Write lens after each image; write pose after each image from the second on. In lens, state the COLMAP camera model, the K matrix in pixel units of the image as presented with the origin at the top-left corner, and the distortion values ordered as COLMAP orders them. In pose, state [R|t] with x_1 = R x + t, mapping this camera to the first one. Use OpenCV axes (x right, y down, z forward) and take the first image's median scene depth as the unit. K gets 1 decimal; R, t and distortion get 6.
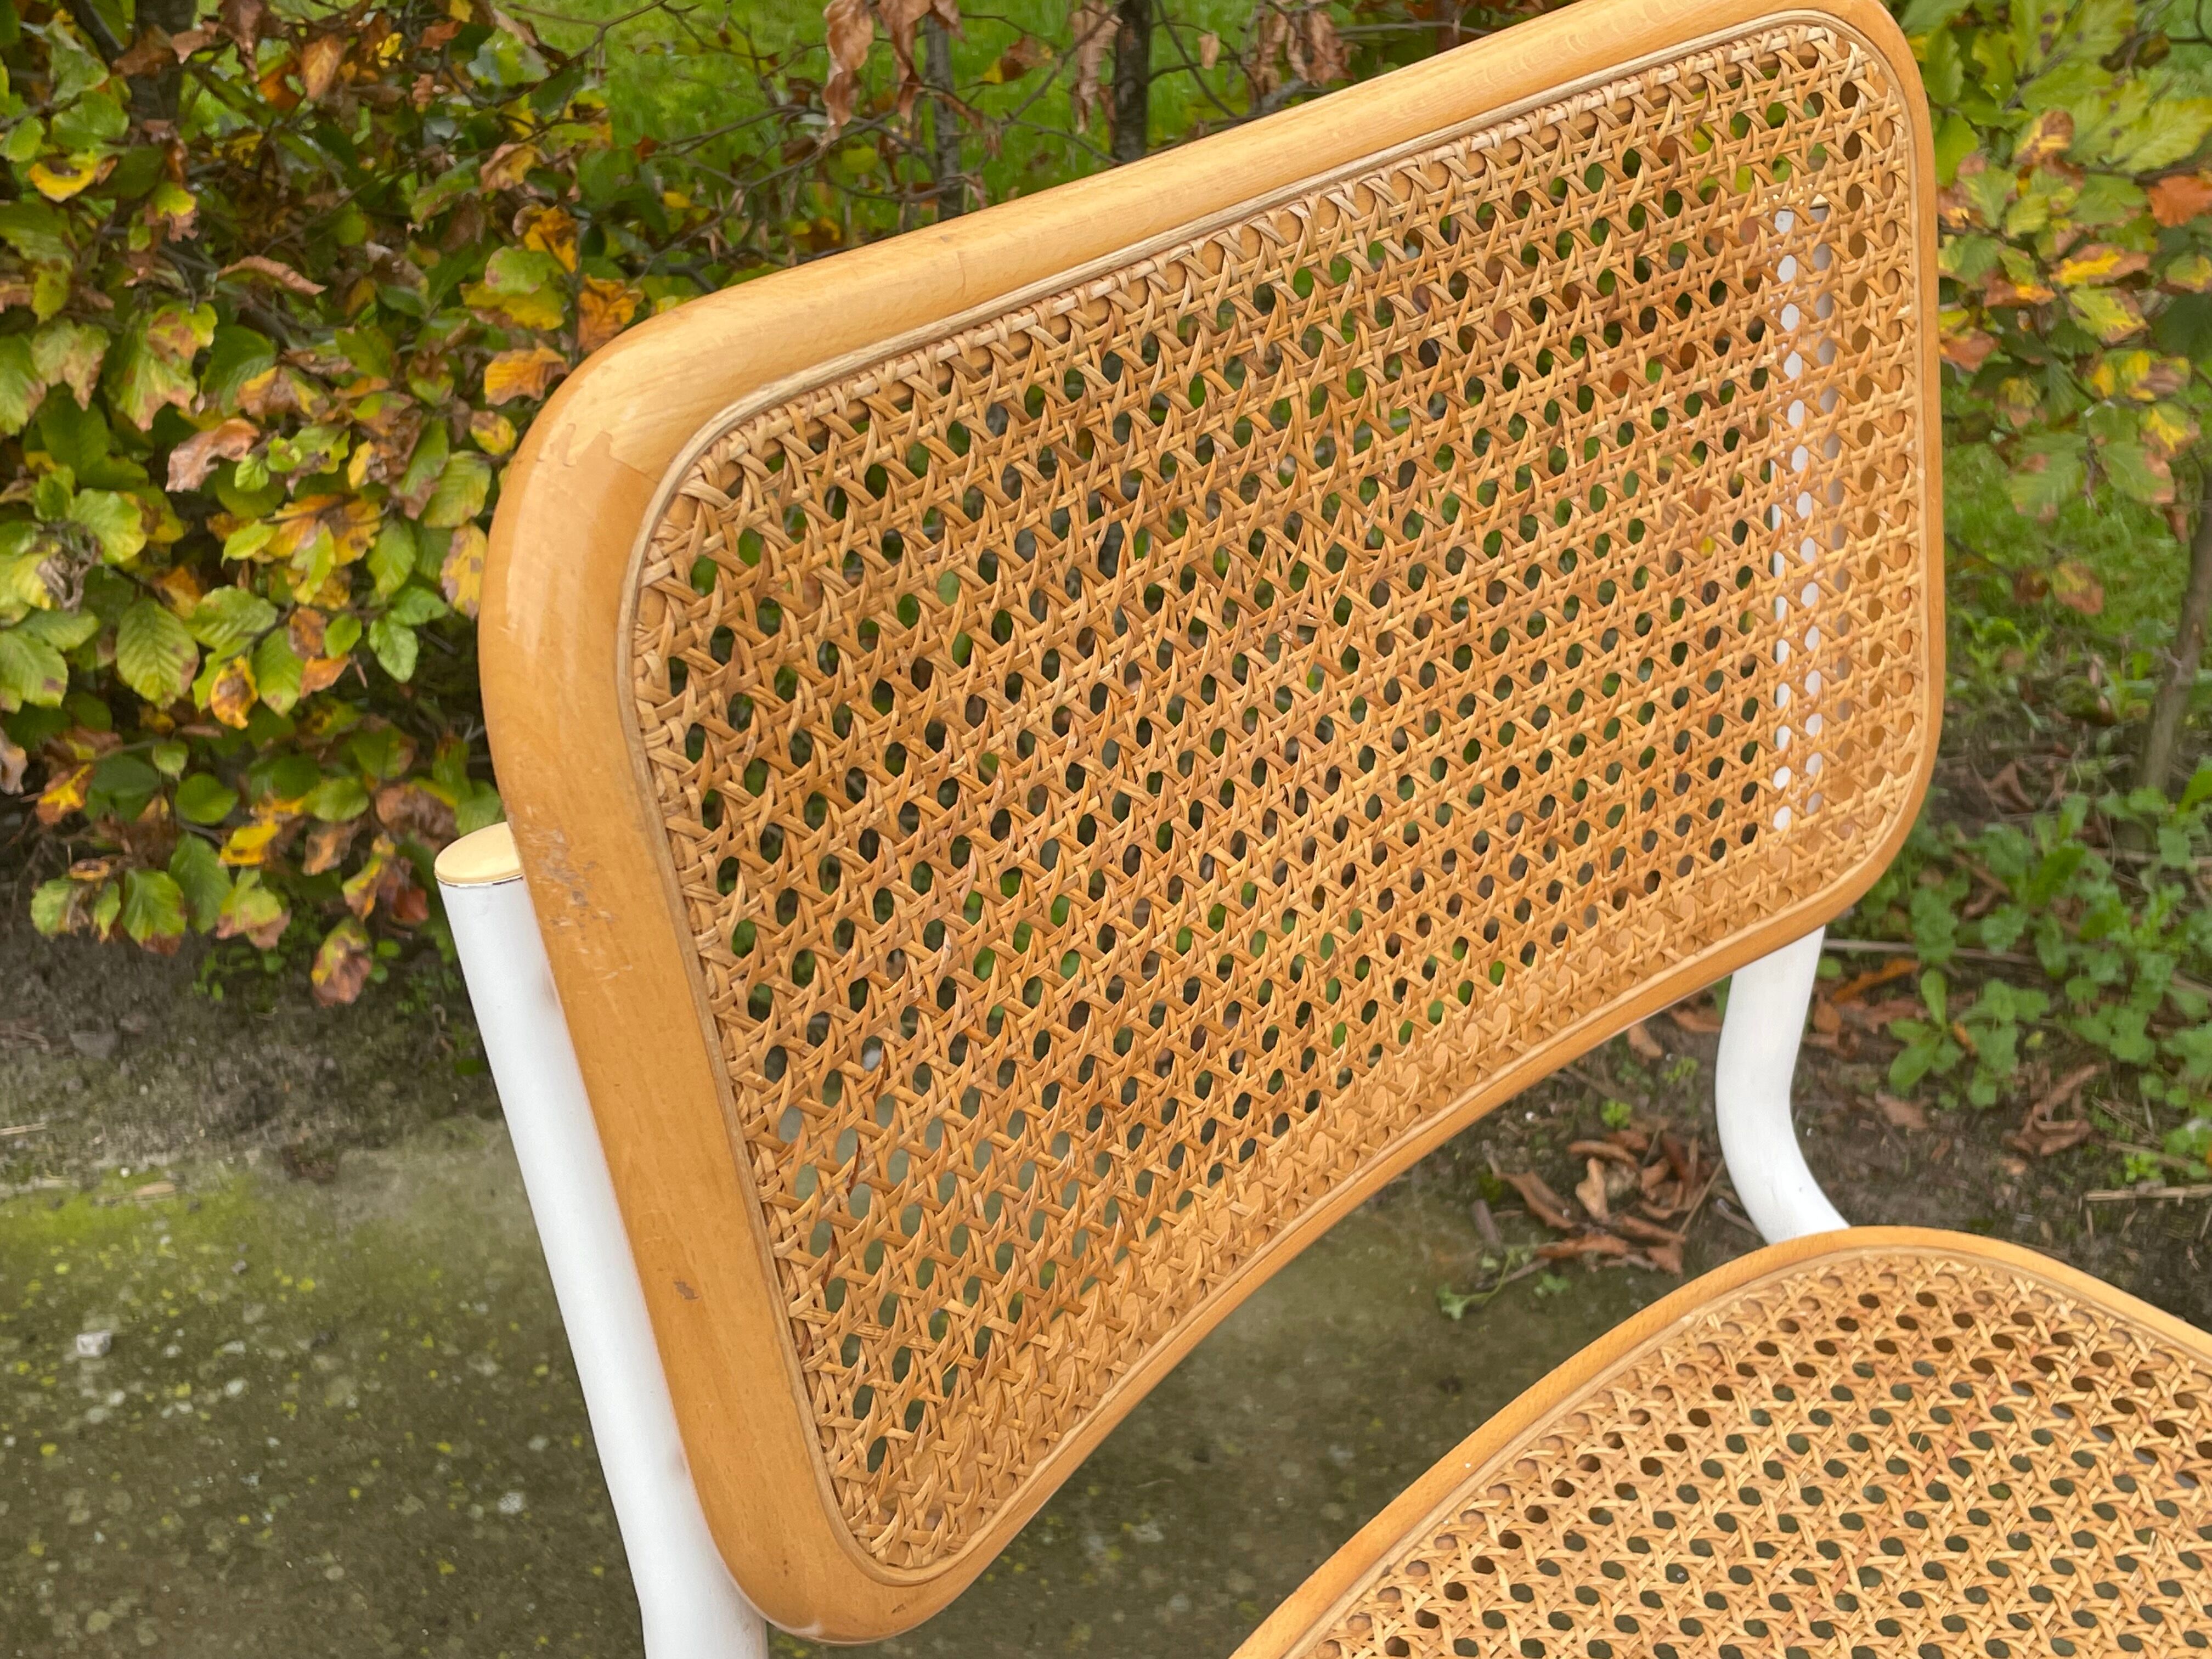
lens RADIAL K [[2650.1, 0, 1129.4], [0, 2650.1, 832.5], [0, 0, 1]] dist [0.063621, 0.000000]
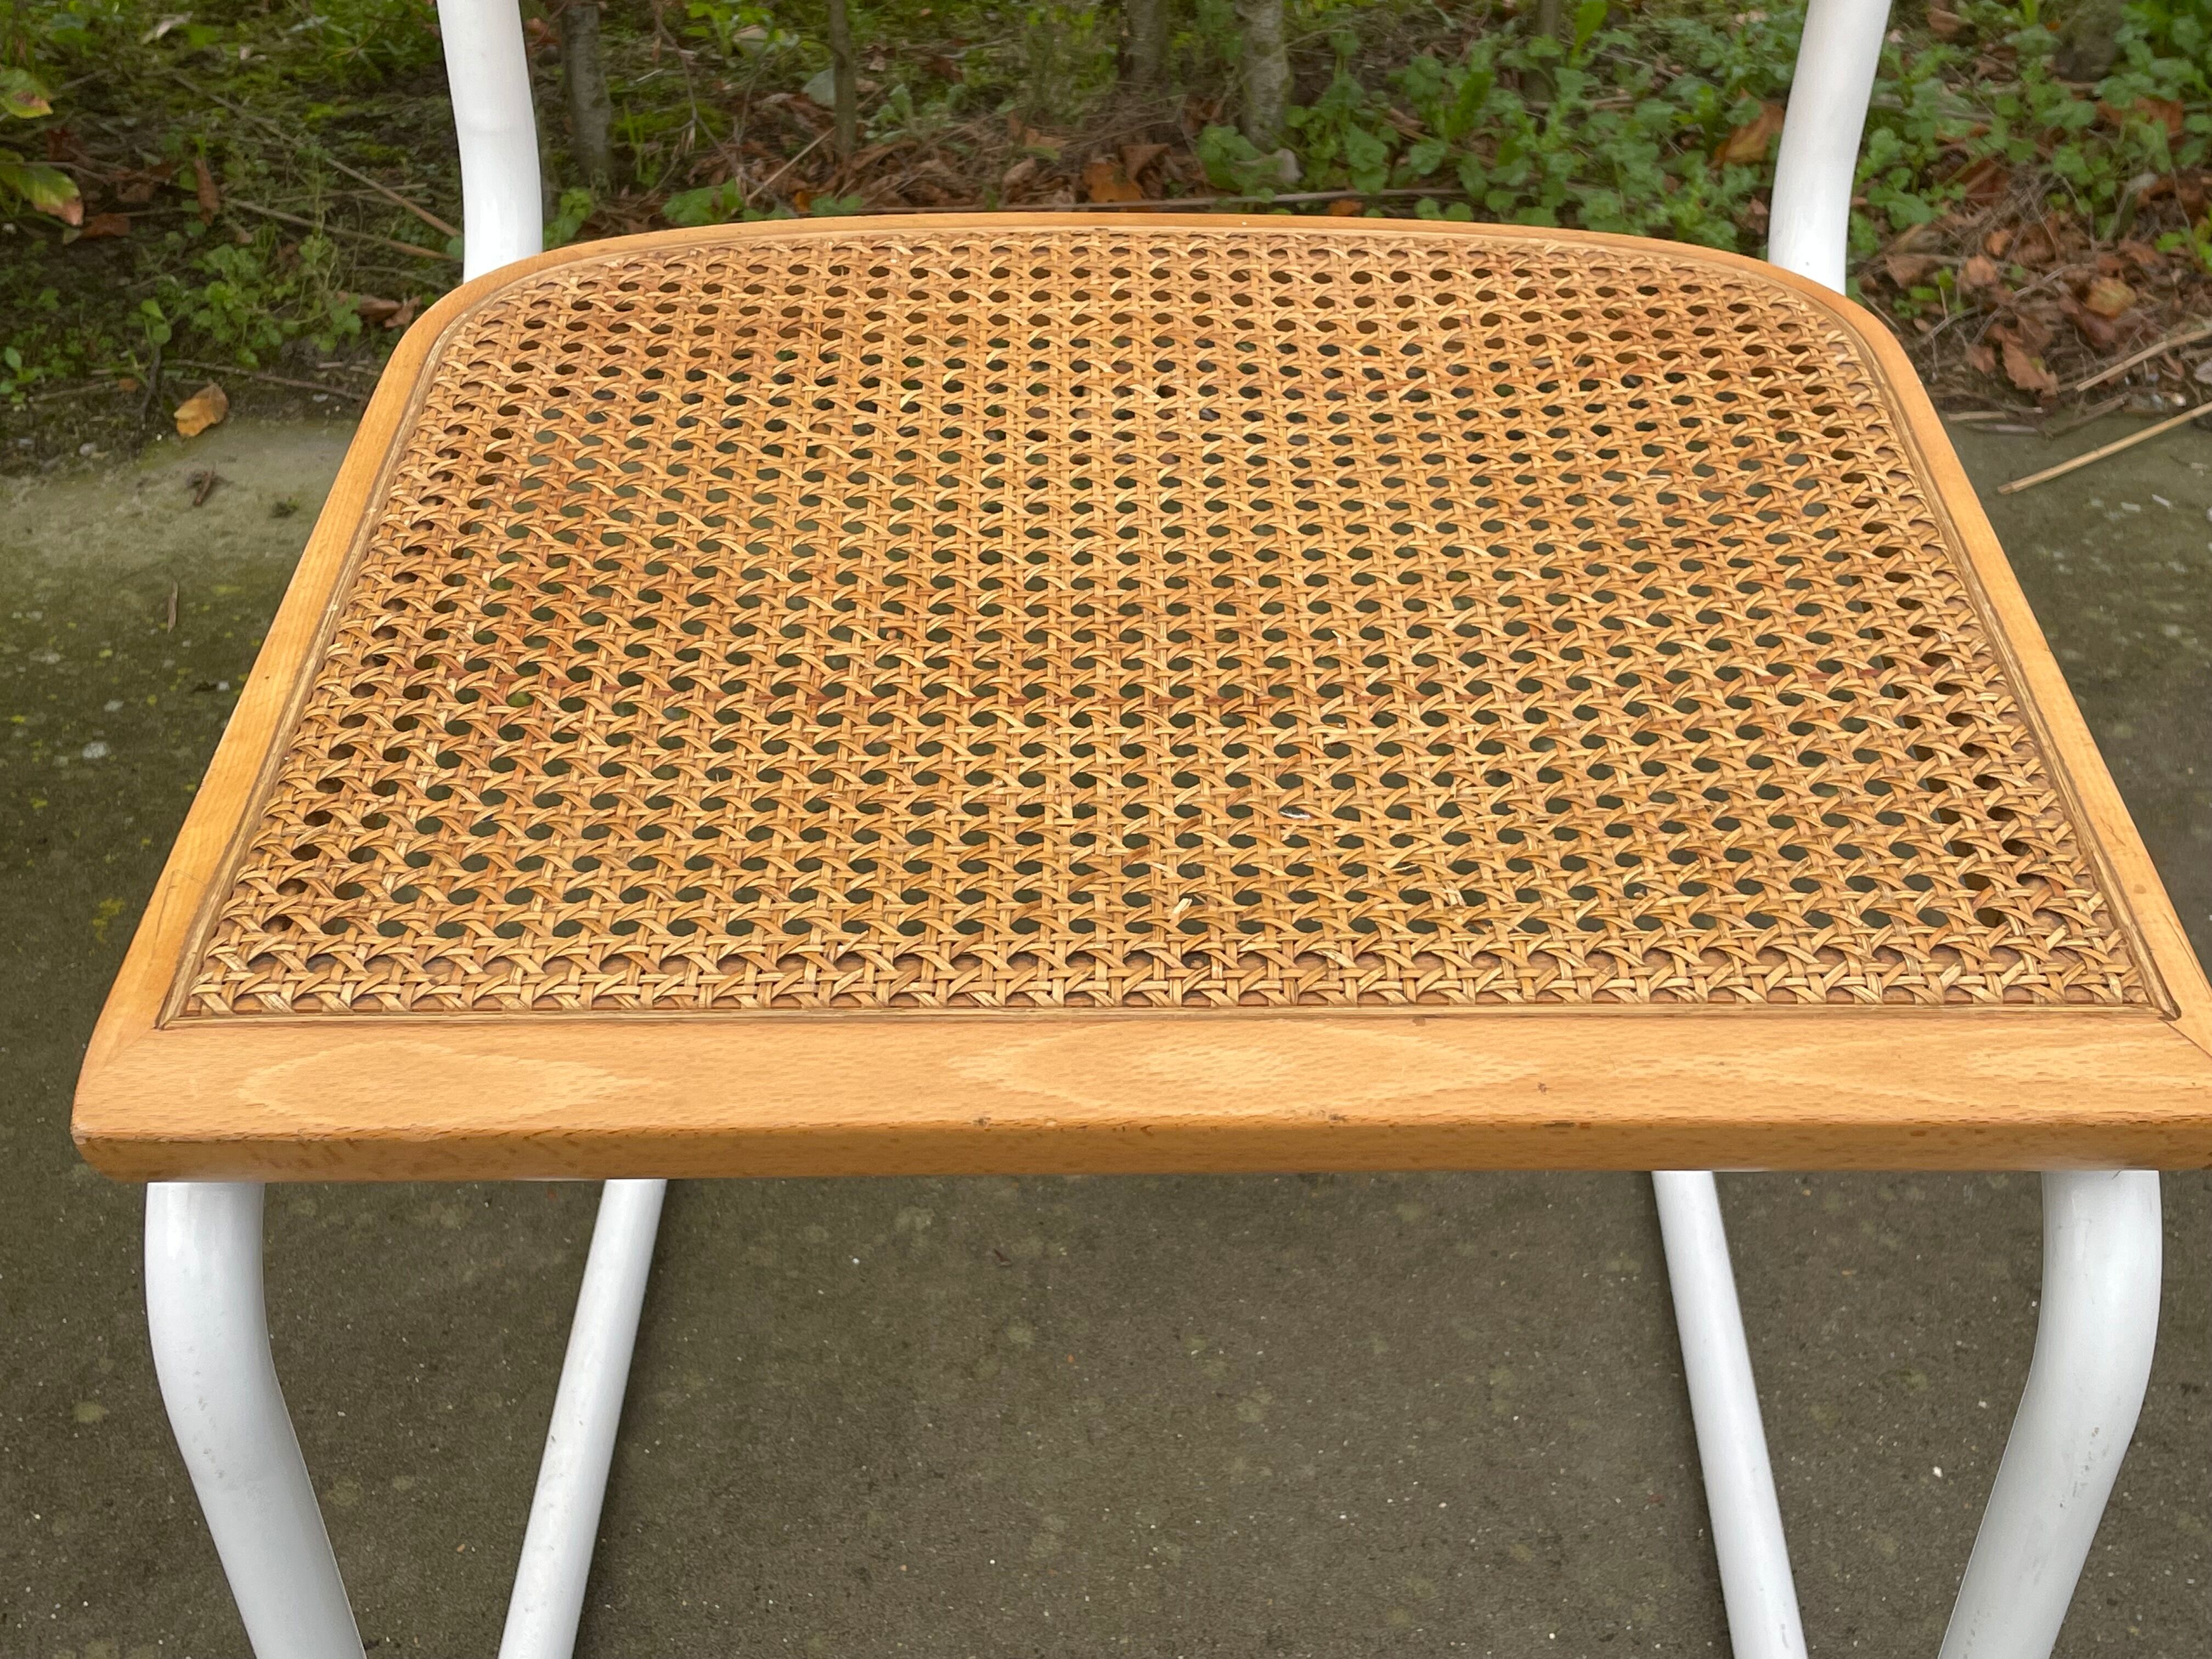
lens RADIAL K [[2650.1, 0, 1142.5], [0, 2650.1, 832.2], [0, 0, 1]] dist [0.063621, 0.000000]
pose [[0.977661, -0.133516, 0.162335, -0.005591], [0.119327, 0.988371, 0.094257, 0.230792], [-0.173032, -0.072781, 0.982223, -0.098350]]
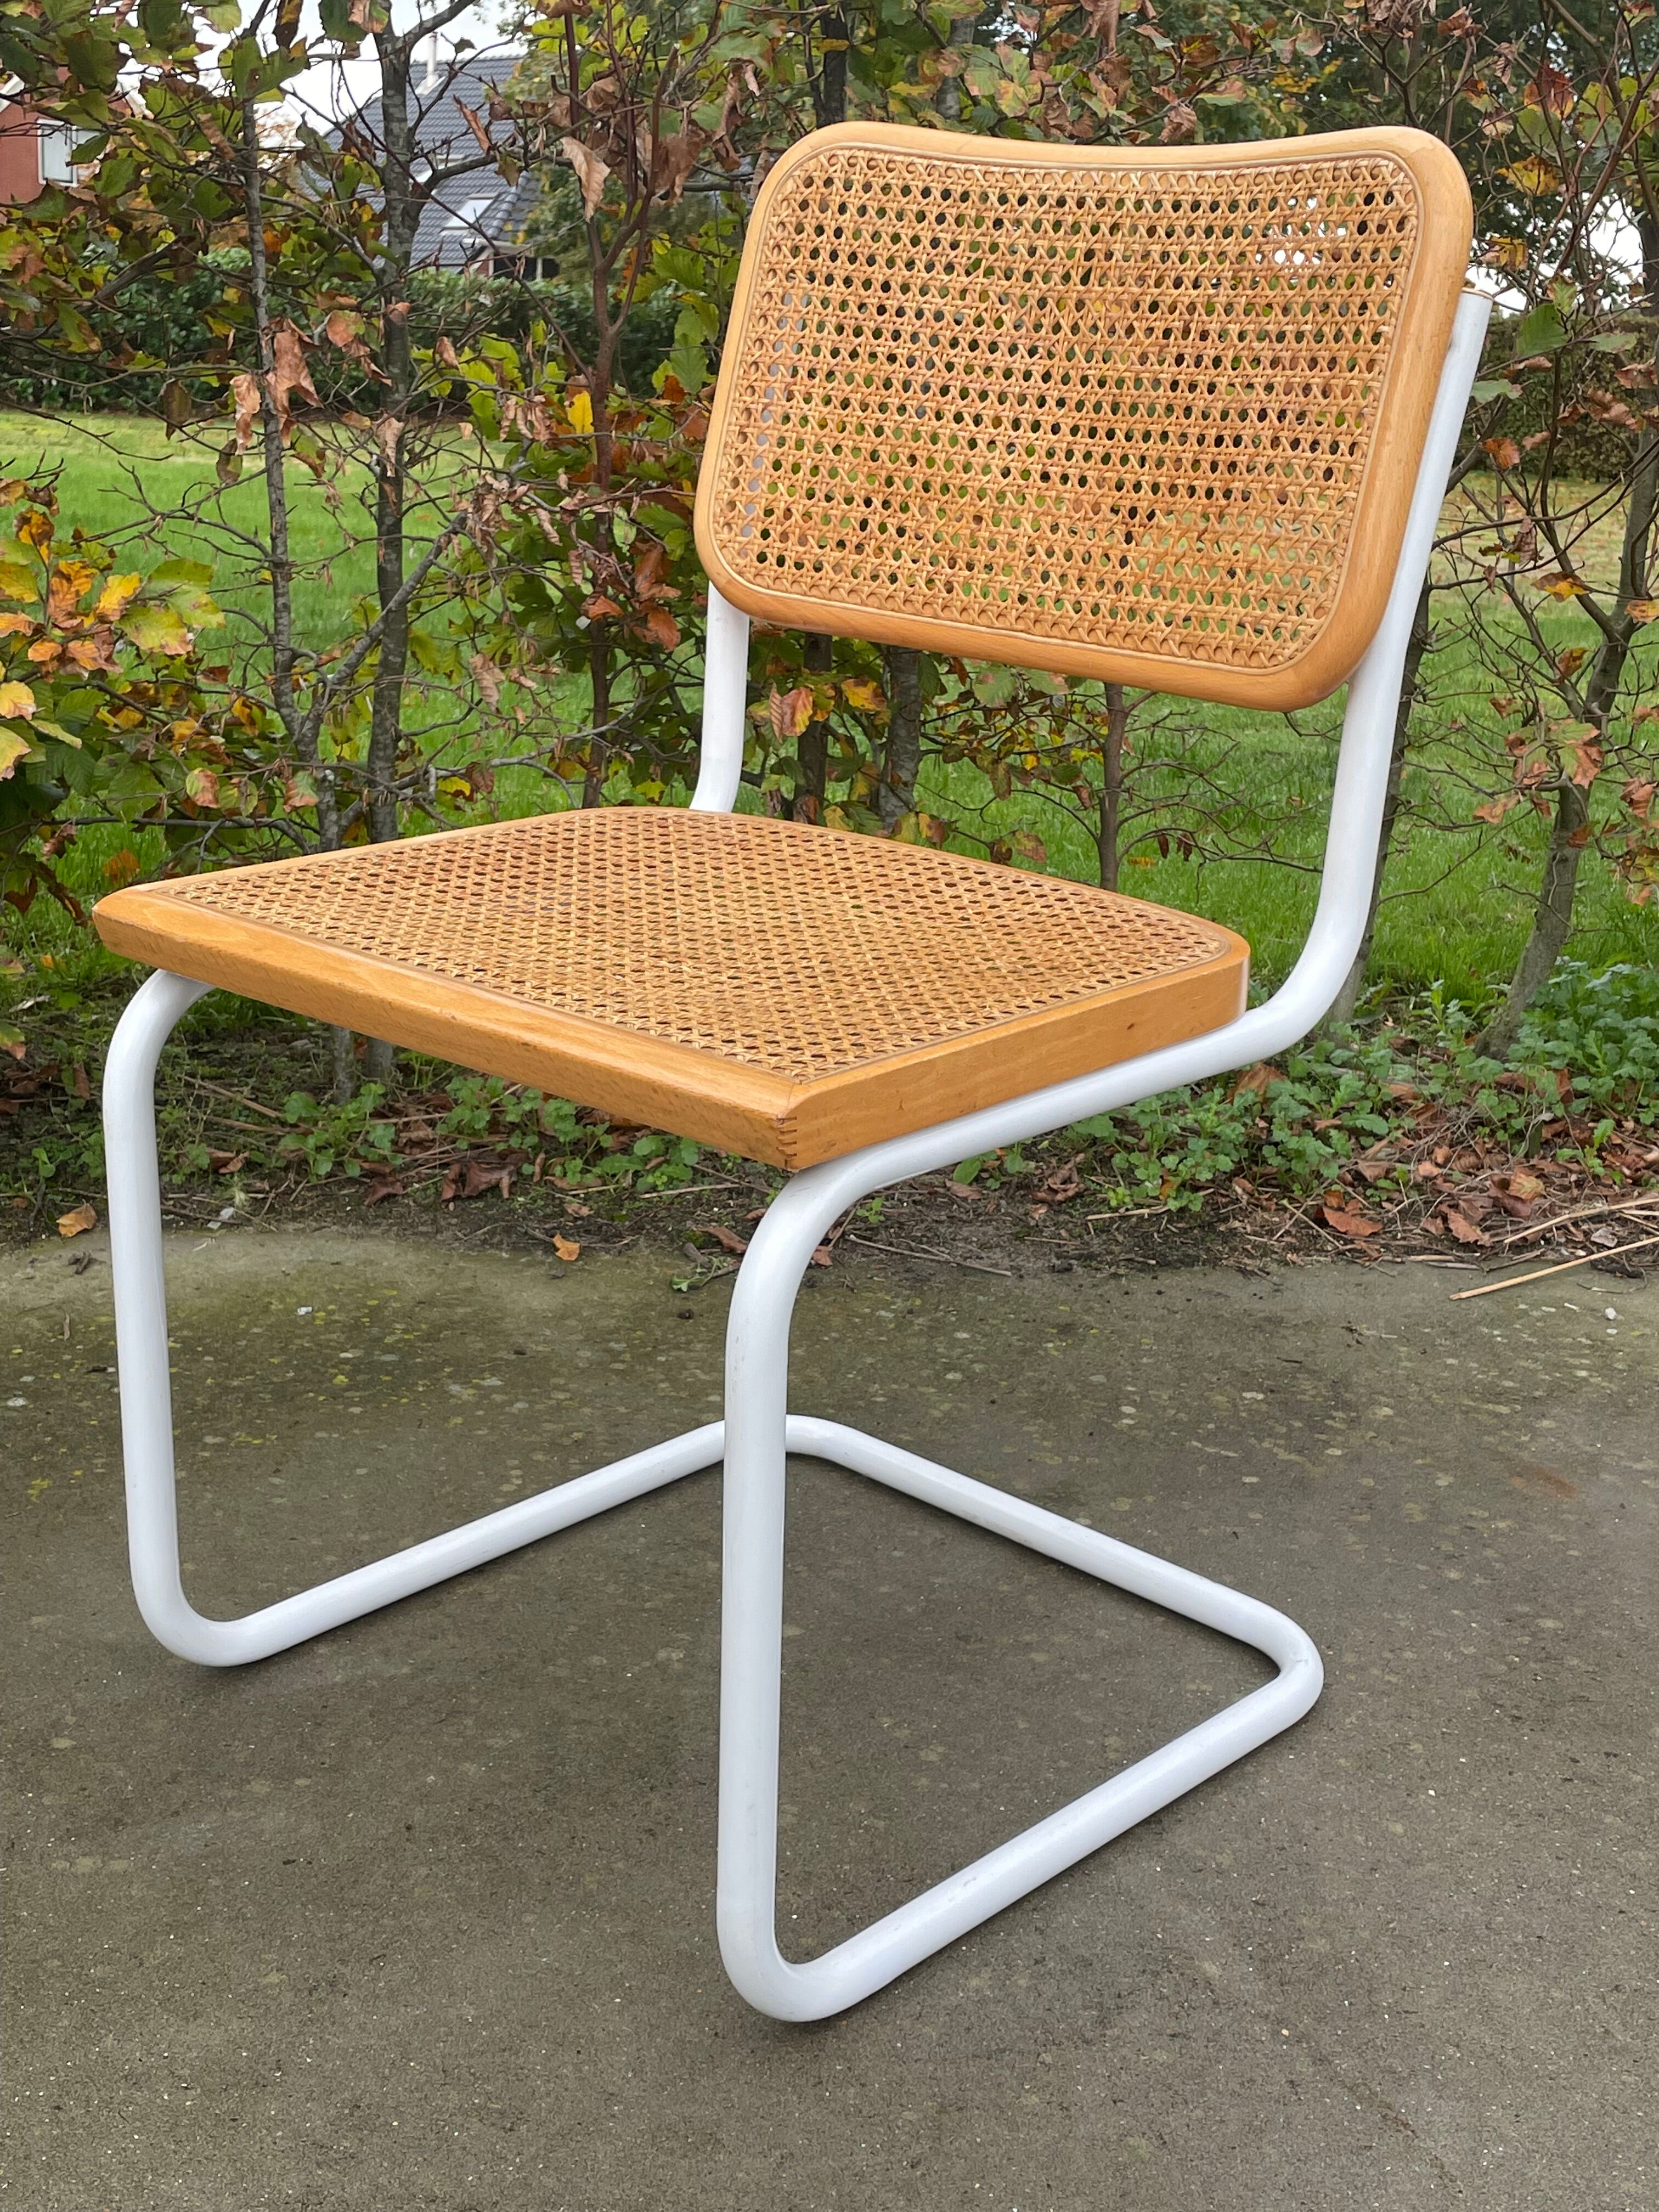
lens RADIAL K [[2650.1, 0, 833.0], [0, 2650.1, 1093.0], [0, 0, 1]] dist [0.063621, 0.000000]
pose [[0.967191, -0.037018, 0.251340, -0.163505], [0.106702, 0.957029, -0.269650, 0.506038], [-0.230558, 0.287621, 0.929579, -0.397500]]
